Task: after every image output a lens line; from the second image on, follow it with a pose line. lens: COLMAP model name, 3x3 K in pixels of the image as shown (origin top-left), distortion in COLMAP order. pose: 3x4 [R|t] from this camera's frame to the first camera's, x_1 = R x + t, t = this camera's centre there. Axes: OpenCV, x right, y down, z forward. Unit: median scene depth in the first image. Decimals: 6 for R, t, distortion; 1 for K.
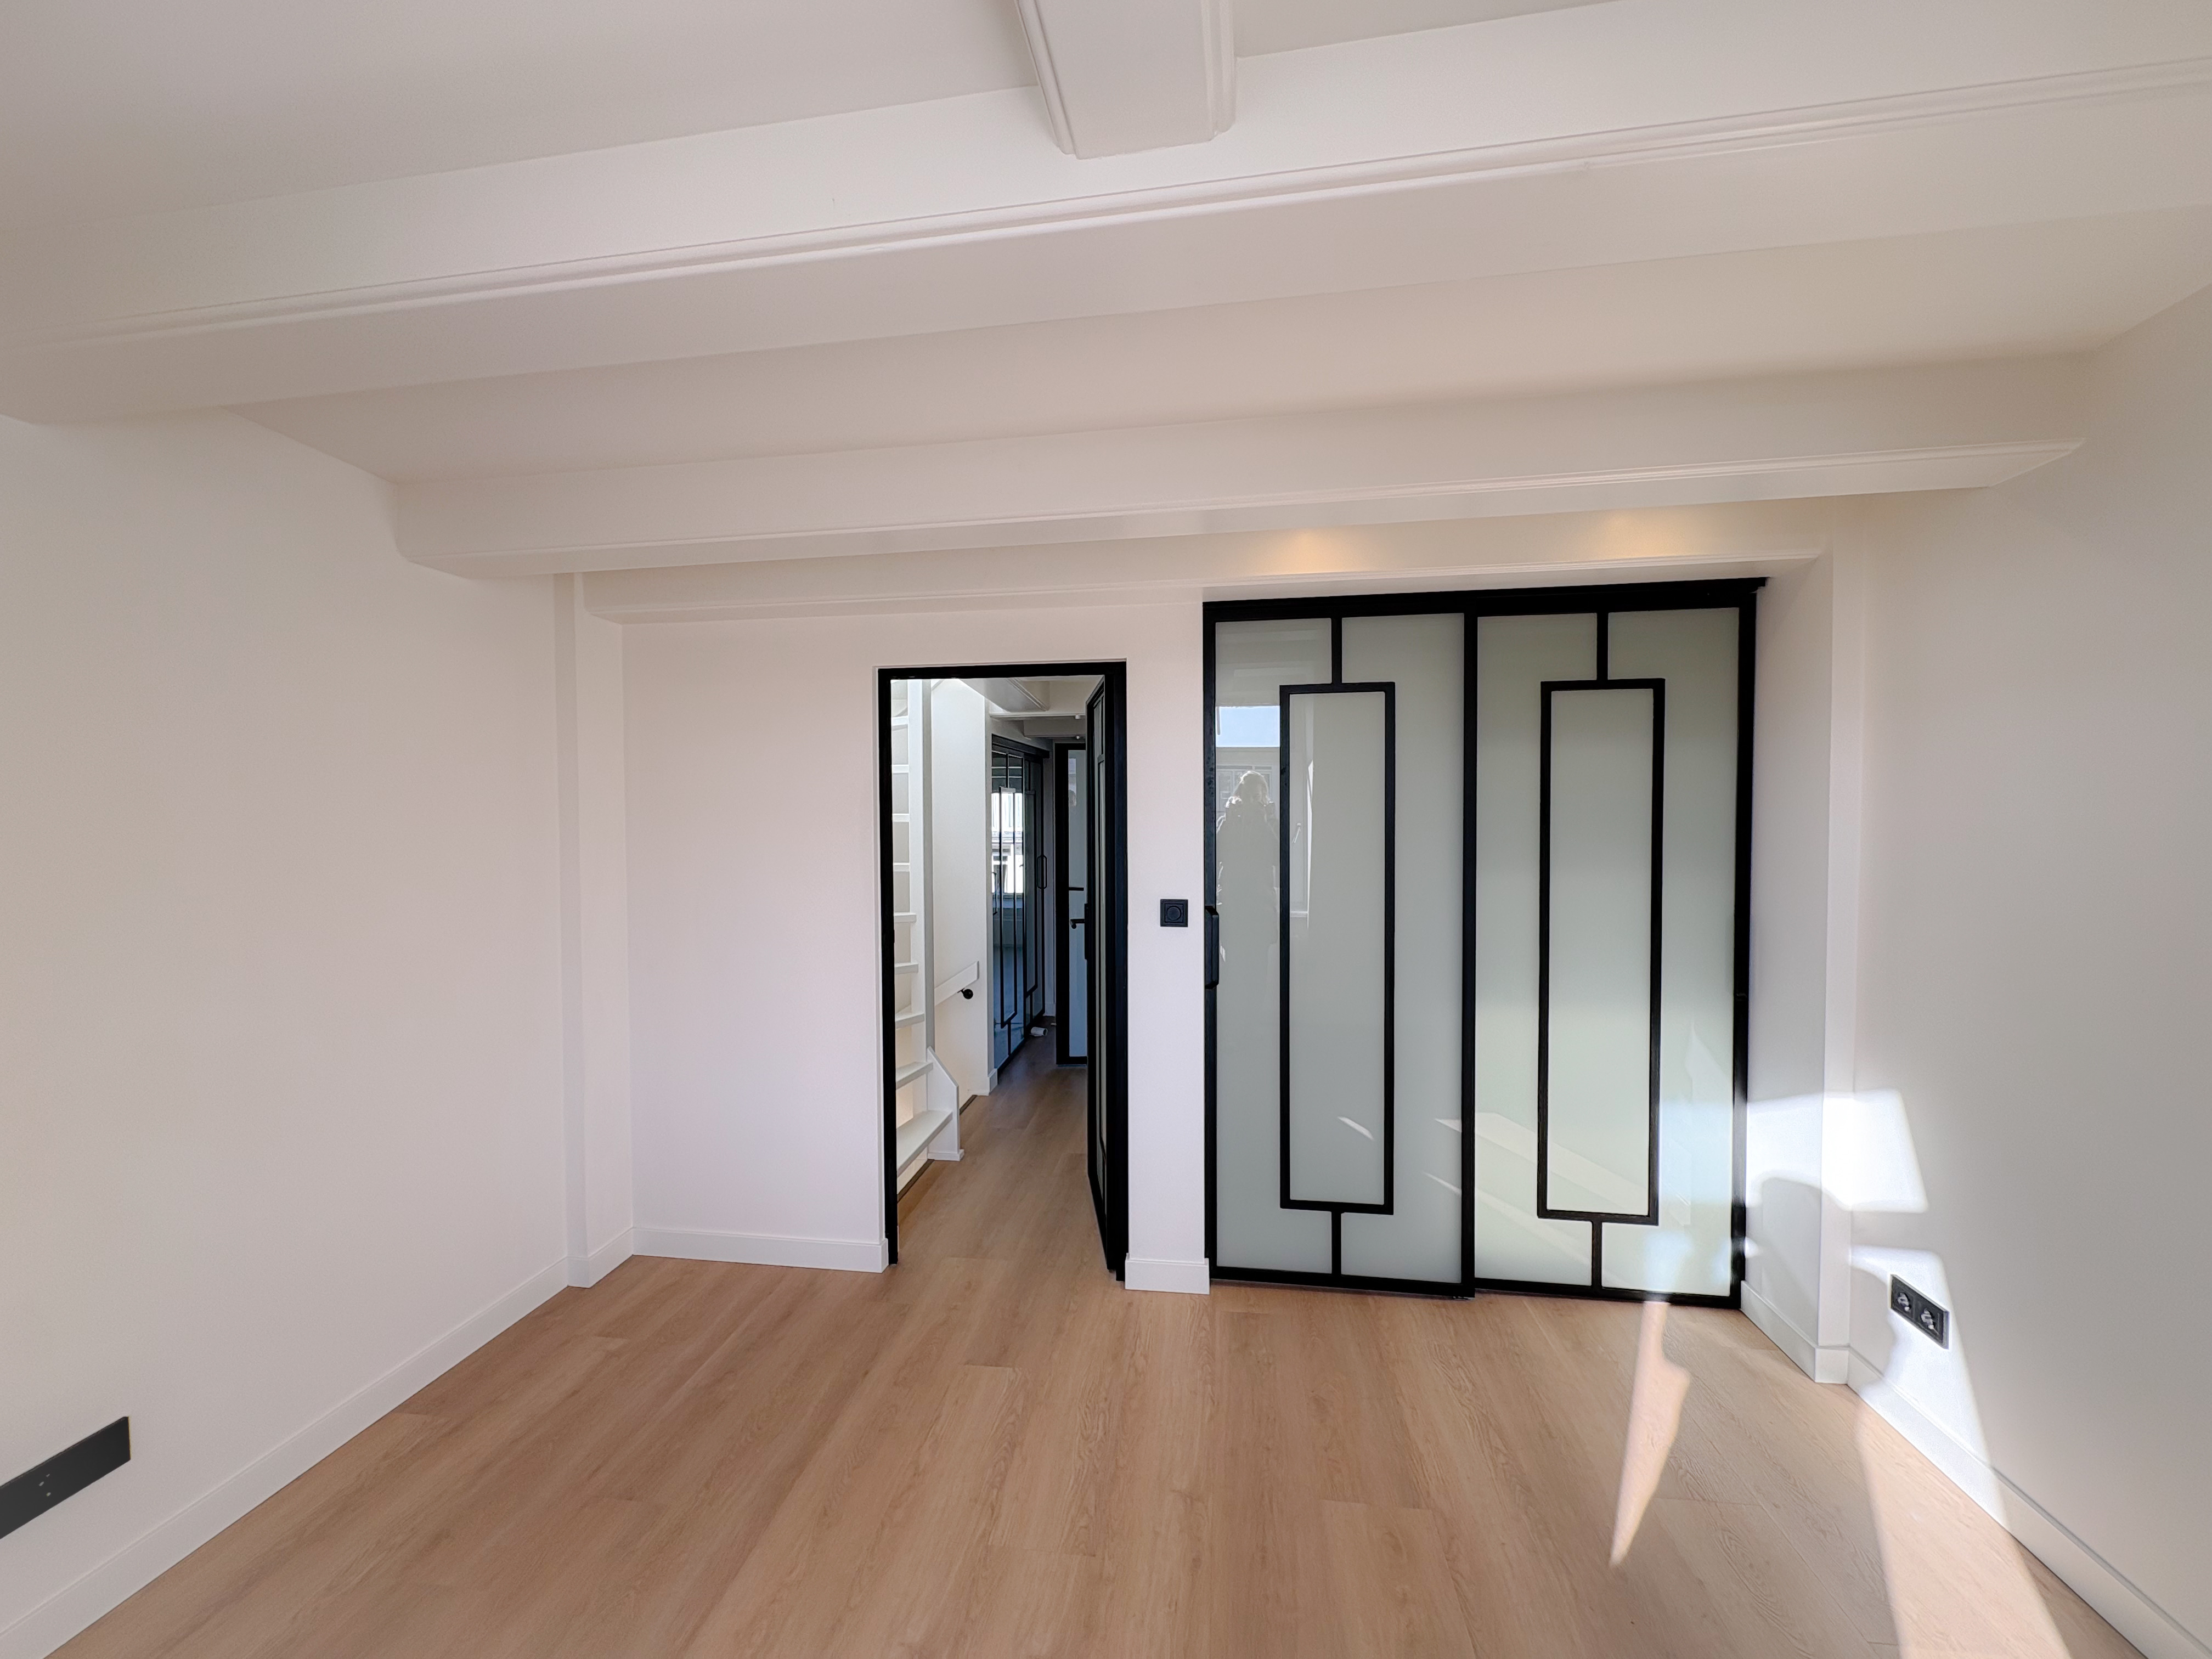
lens RADIAL K [[887.0, 0, 1101.8], [0, 887.0, 838.2], [0, 0, 1]] dist [0.016329, -0.000248]
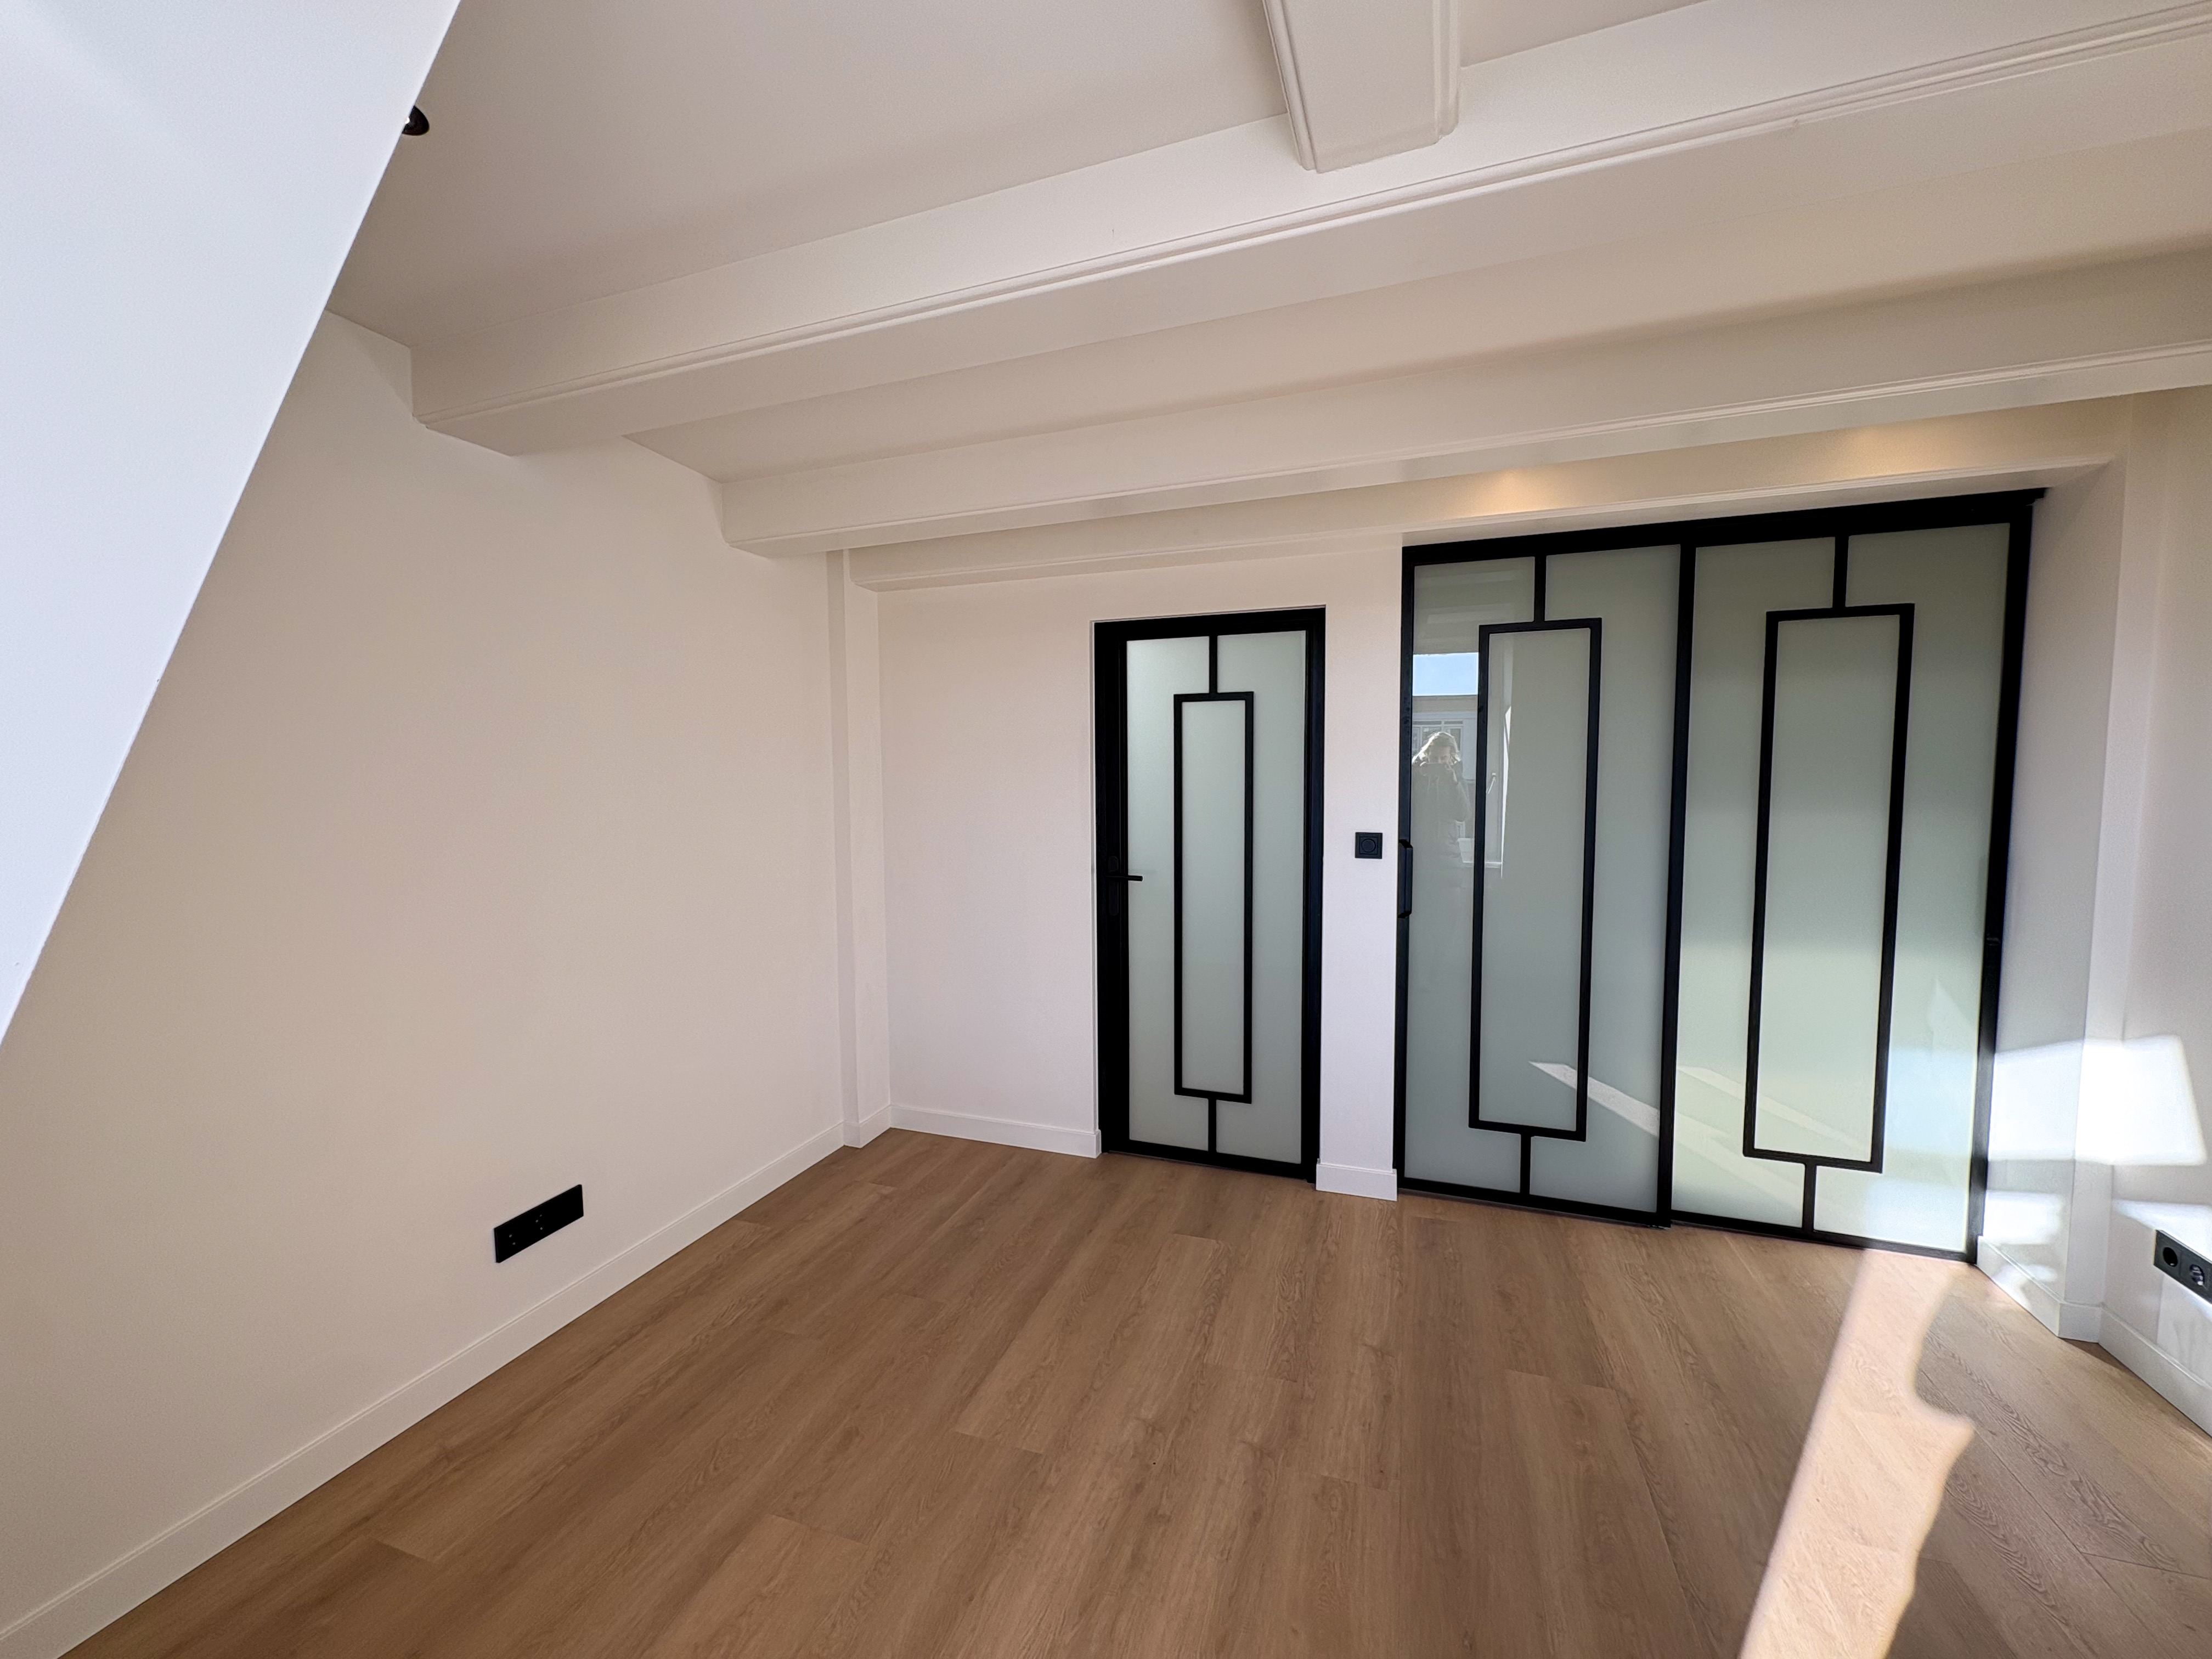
lens RADIAL K [[887.0, 0, 1110.4], [0, 887.0, 834.6], [0, 0, 1]] dist [0.016329, -0.000248]
pose [[0.982505, 0.012834, -0.185793, -0.027728], [-0.005387, 0.999164, 0.040533, 0.033427], [0.186158, -0.038823, 0.981752, -0.111227]]
